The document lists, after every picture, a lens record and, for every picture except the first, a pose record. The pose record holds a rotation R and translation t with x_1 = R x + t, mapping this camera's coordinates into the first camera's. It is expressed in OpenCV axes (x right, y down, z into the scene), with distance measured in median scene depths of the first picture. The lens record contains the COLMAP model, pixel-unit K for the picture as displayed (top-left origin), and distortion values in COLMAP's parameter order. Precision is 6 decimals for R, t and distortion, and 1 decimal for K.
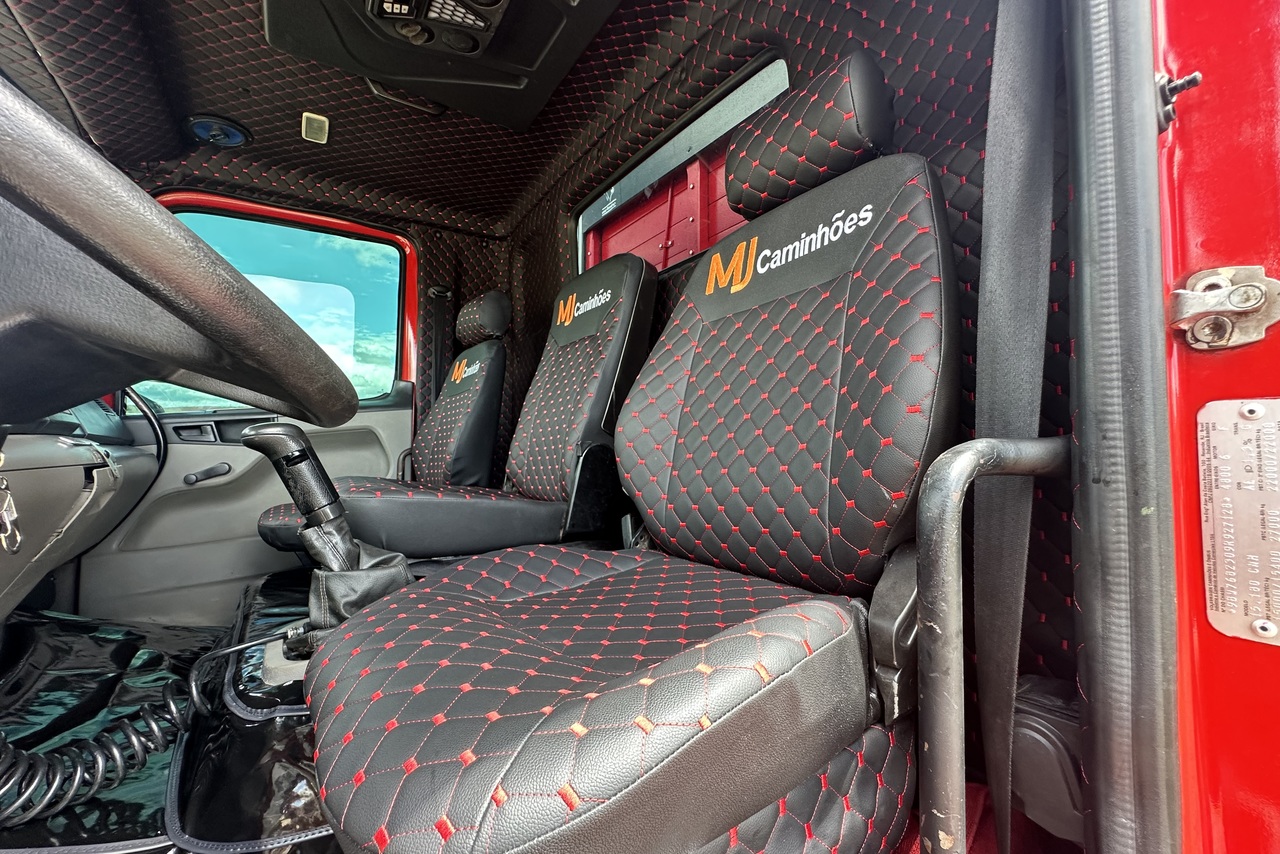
lens RADIAL K [[514.5, 0, 640.0], [0, 514.5, 427.0], [0, 0, 1]] dist [-0.006313, 0.000252]
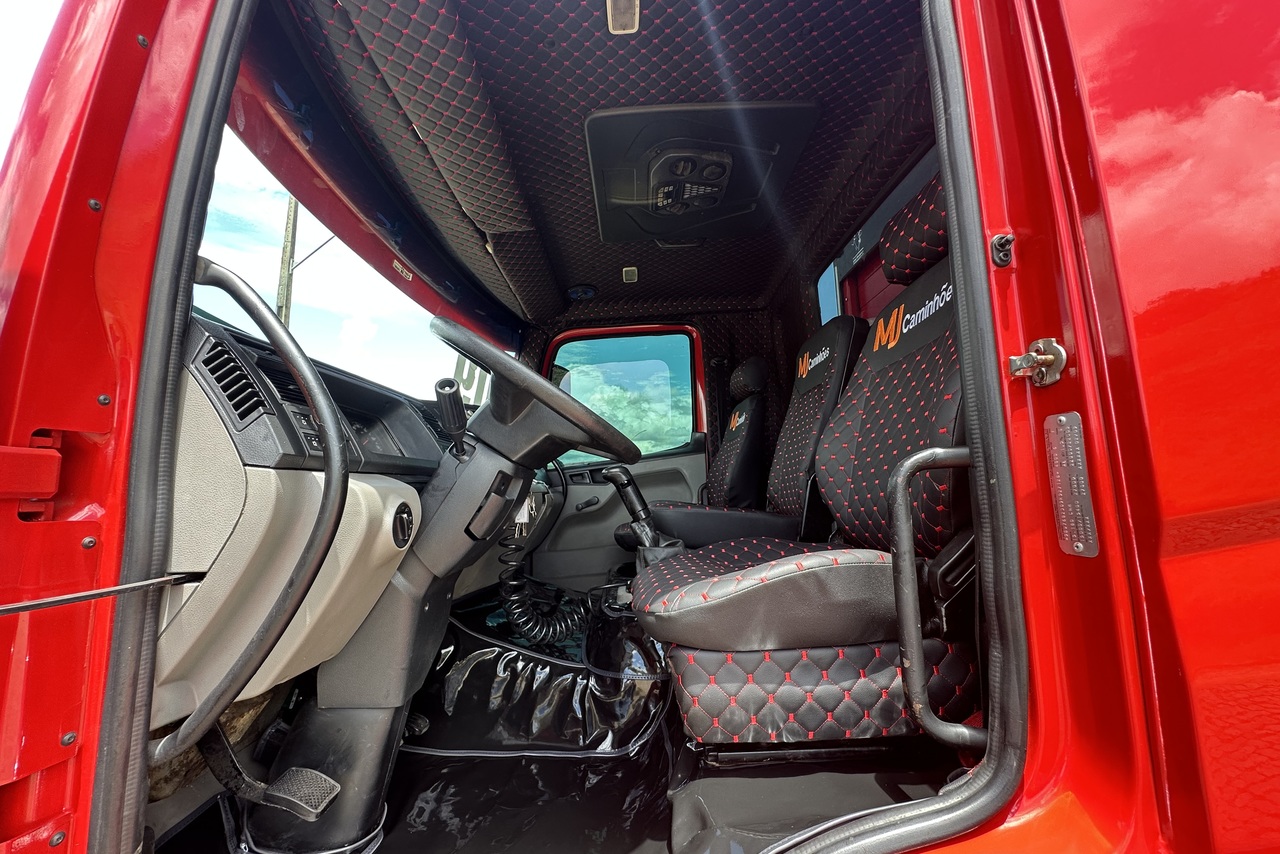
lens RADIAL K [[514.5, 0, 640.0], [0, 514.5, 427.0], [0, 0, 1]] dist [-0.006313, 0.000252]
pose [[0.829028, -0.100797, -0.550048, 0.238587], [0.059730, 0.993955, -0.092119, 0.015932], [0.556008, 0.043515, 0.830037, -0.301526]]
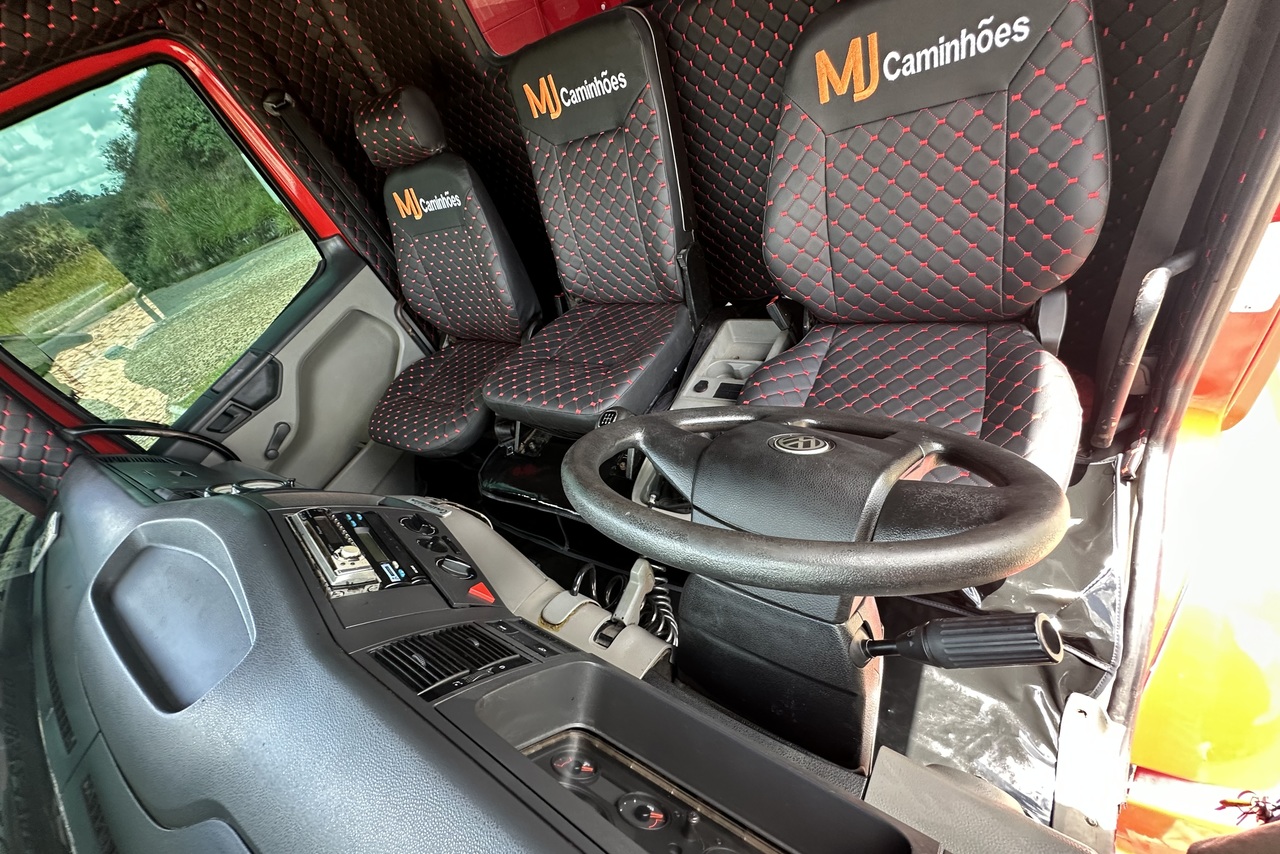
lens RADIAL K [[514.5, 0, 640.0], [0, 514.5, 427.0], [0, 0, 1]] dist [-0.006313, 0.000252]
pose [[0.844820, -0.528010, 0.086508, -0.439511], [0.339390, 0.653824, 0.676261, -0.465550], [-0.413634, -0.541959, 0.731565, 0.021586]]
